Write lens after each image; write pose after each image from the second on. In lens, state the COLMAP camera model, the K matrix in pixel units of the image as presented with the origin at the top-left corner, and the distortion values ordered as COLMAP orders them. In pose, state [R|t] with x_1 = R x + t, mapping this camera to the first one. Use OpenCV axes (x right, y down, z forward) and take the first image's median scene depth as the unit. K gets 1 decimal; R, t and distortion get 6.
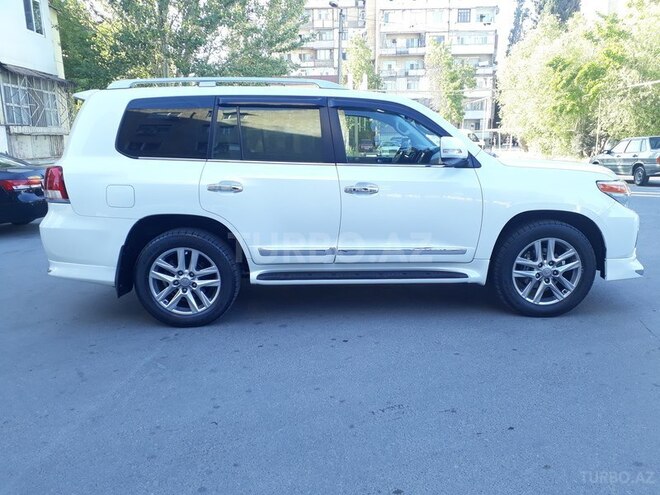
lens RADIAL K [[531.7, 0, 329.9], [0, 531.7, 274.5], [0, 0, 1]] dist [0.004438, -0.003447]
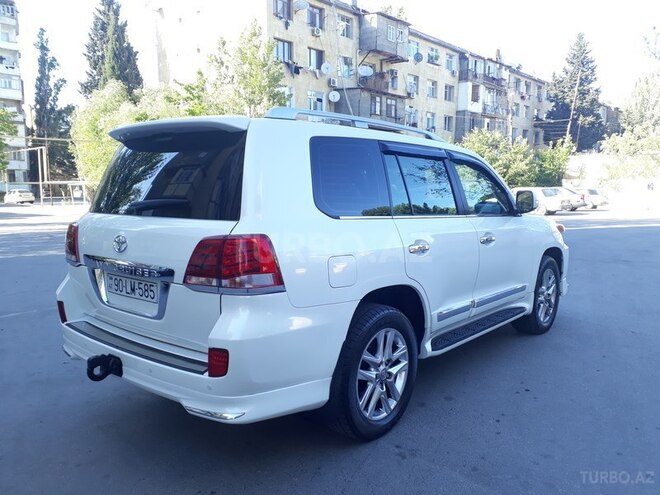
lens RADIAL K [[550.5, 0, 339.0], [0, 550.5, 247.4], [0, 0, 1]] dist [0.027453, -0.005651]
pose [[0.669324, -0.076887, 0.738982, -0.886015], [0.186292, 0.980225, -0.066744, -0.123774], [-0.719236, 0.182340, 0.670411, 0.480825]]
